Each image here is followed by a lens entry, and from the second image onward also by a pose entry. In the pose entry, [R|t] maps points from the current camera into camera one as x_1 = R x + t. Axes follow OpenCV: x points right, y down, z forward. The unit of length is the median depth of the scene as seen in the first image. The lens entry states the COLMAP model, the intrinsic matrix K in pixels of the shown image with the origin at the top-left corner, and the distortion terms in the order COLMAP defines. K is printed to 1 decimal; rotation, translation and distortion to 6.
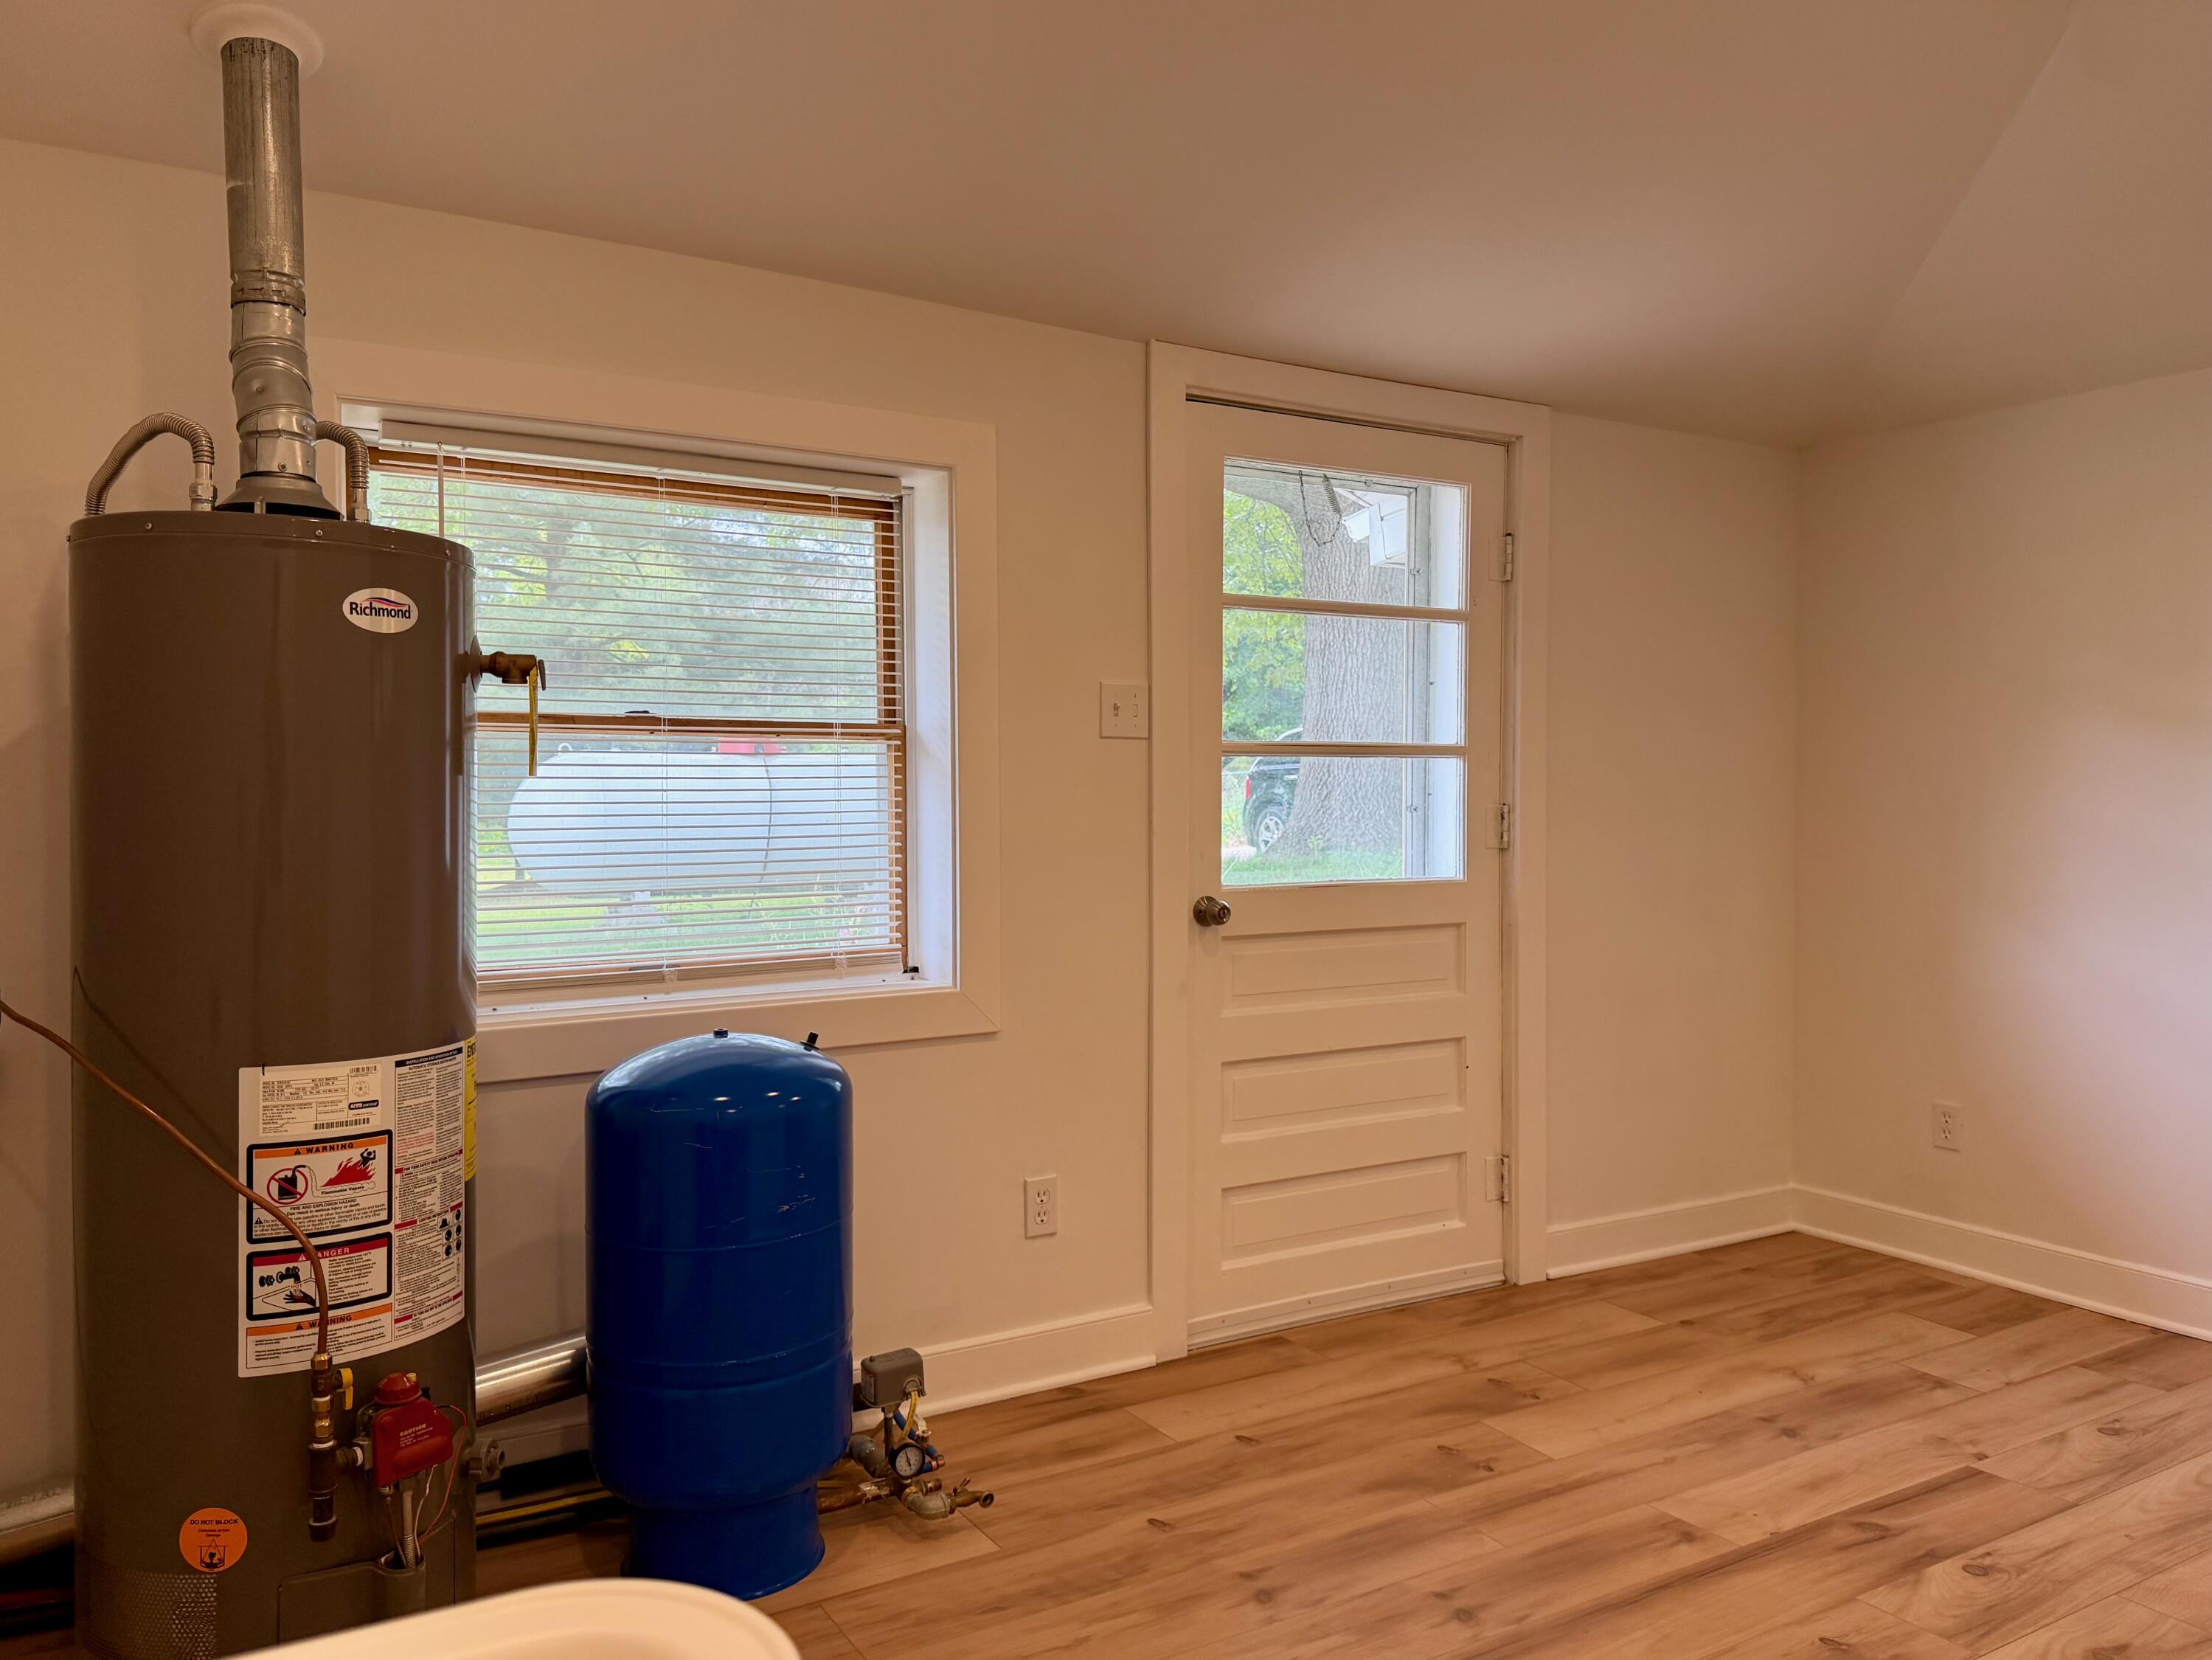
lens RADIAL K [[1657.6, 0, 1101.1], [0, 1657.6, 830.7], [0, 0, 1]] dist [0.196532, -0.322888]
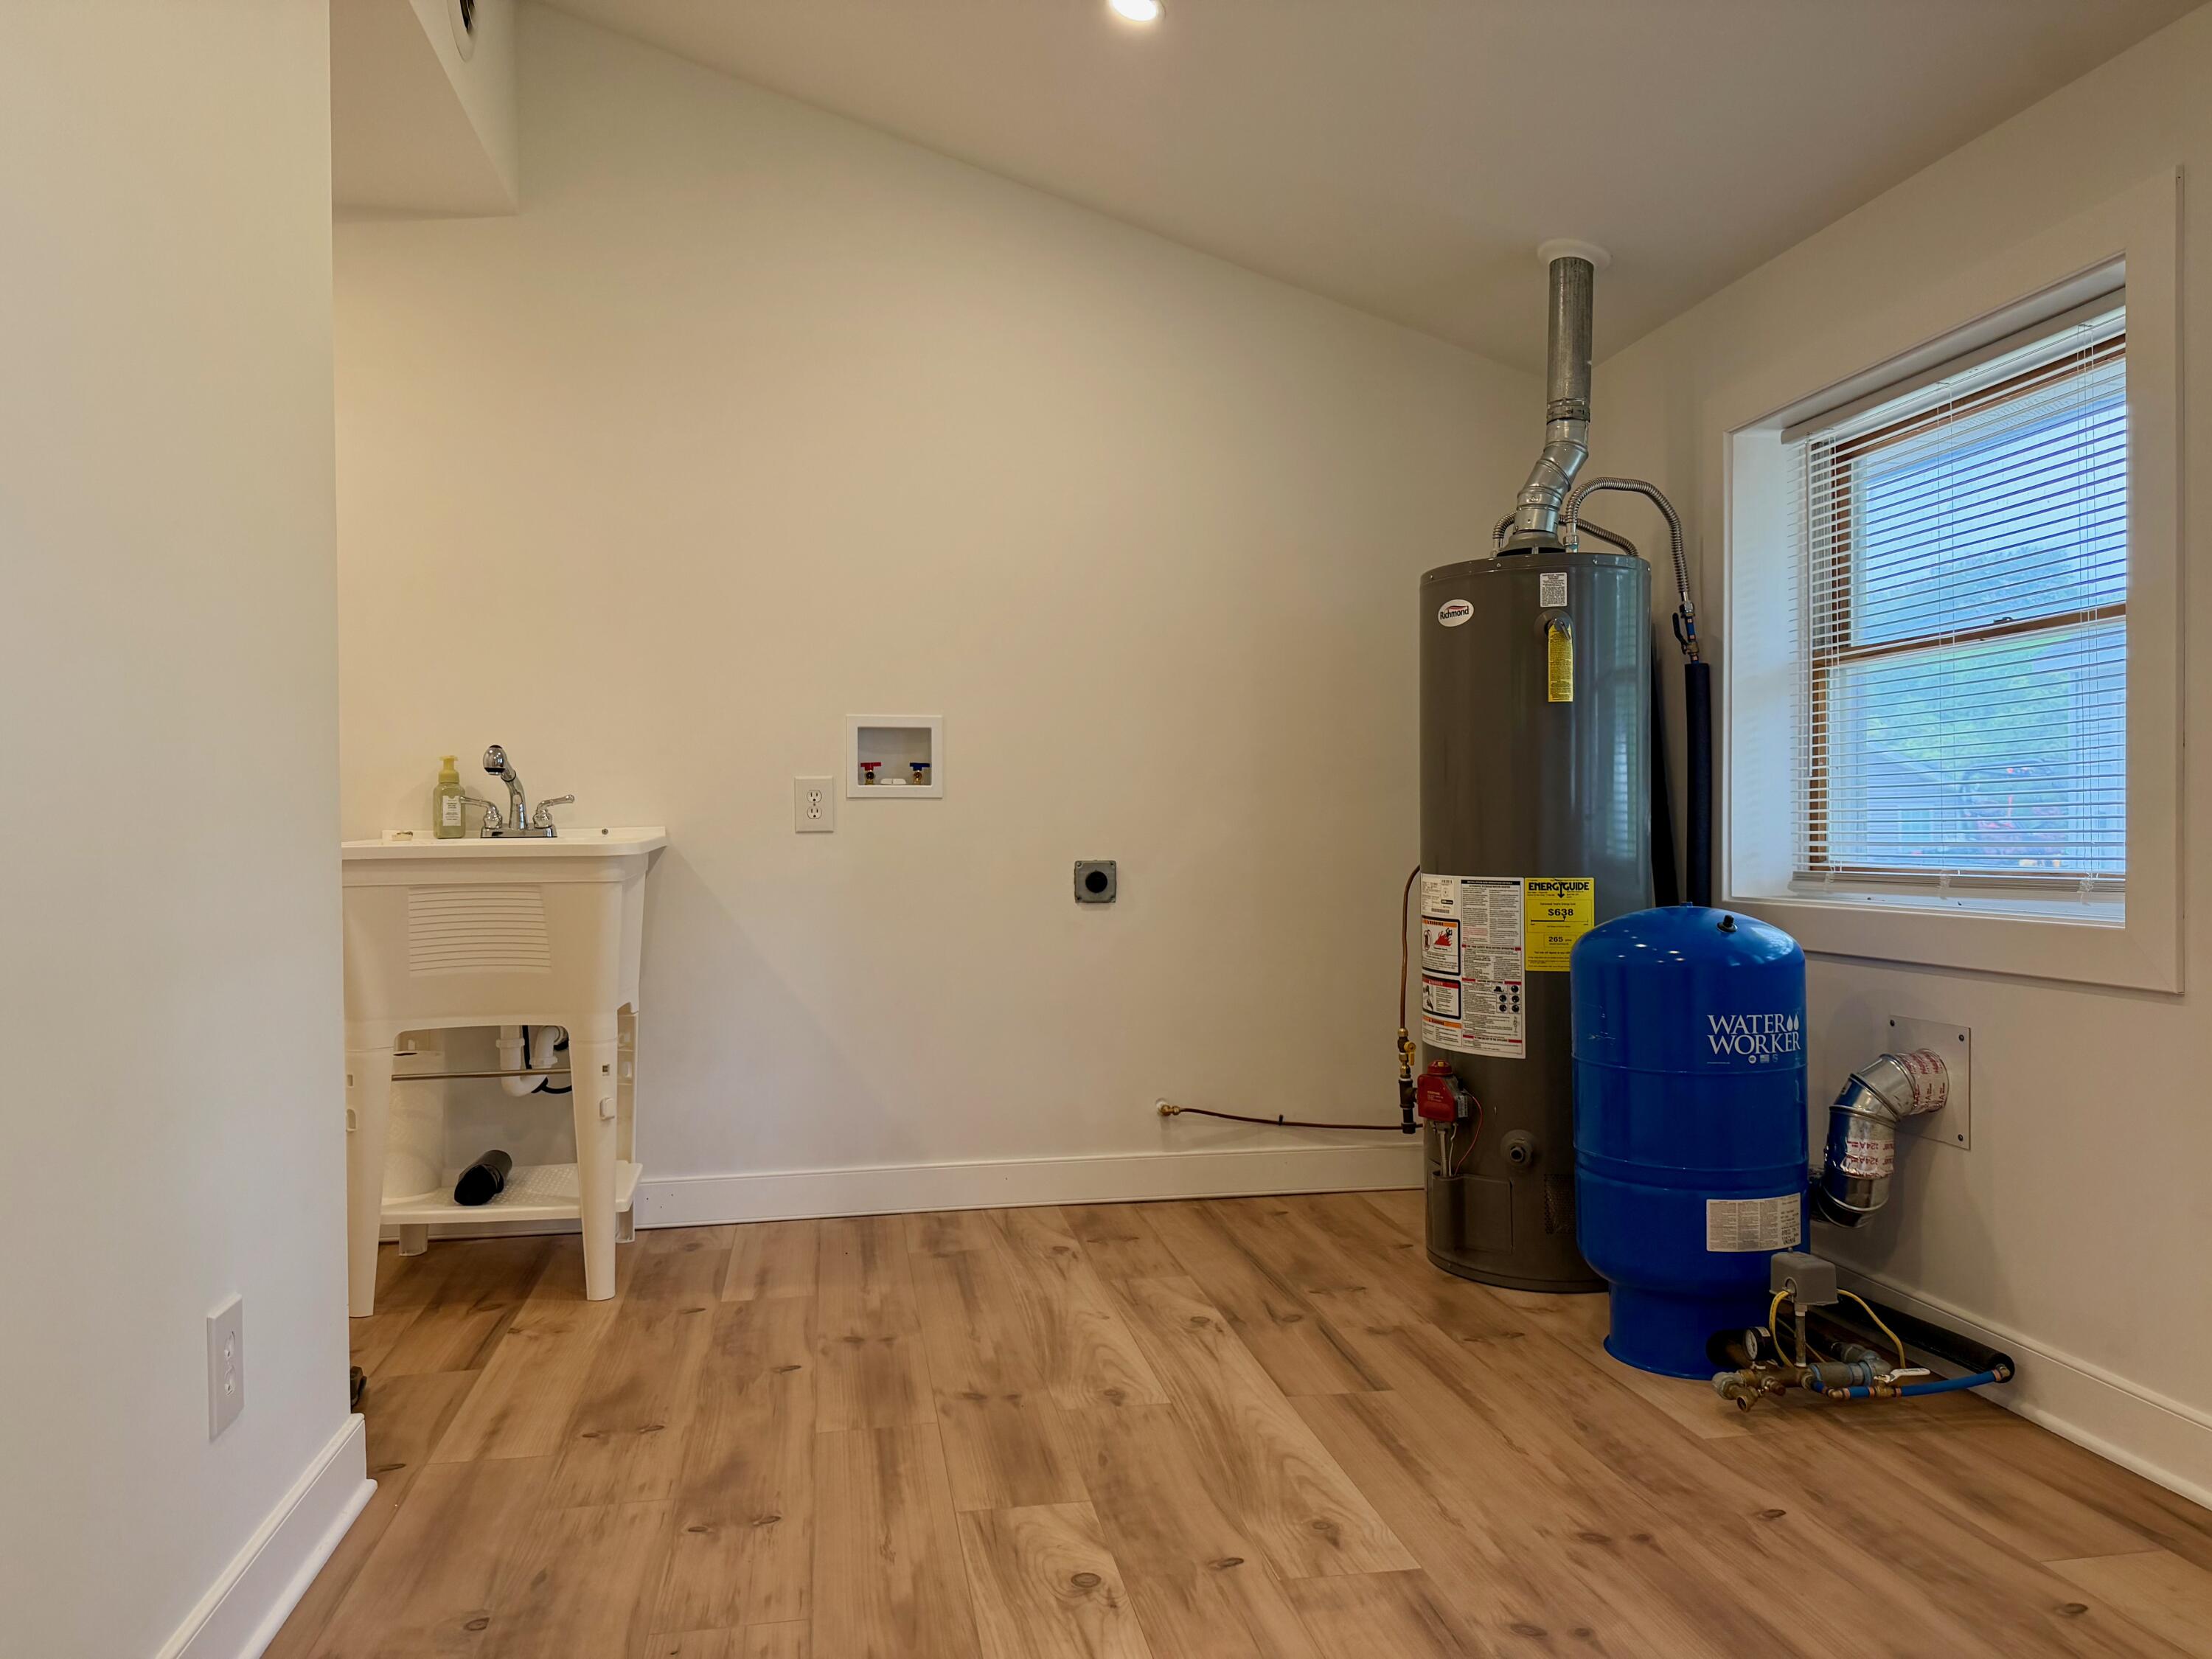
lens RADIAL K [[1560.8, 0, 1101.8], [0, 1560.8, 837.3], [0, 0, 1]] dist [0.046260, -0.073859]
pose [[-0.381171, -0.000135, -0.924505, 1.109149], [-0.022898, 0.999695, 0.009295, 0.084700], [0.924221, 0.024712, -0.381057, 1.218321]]
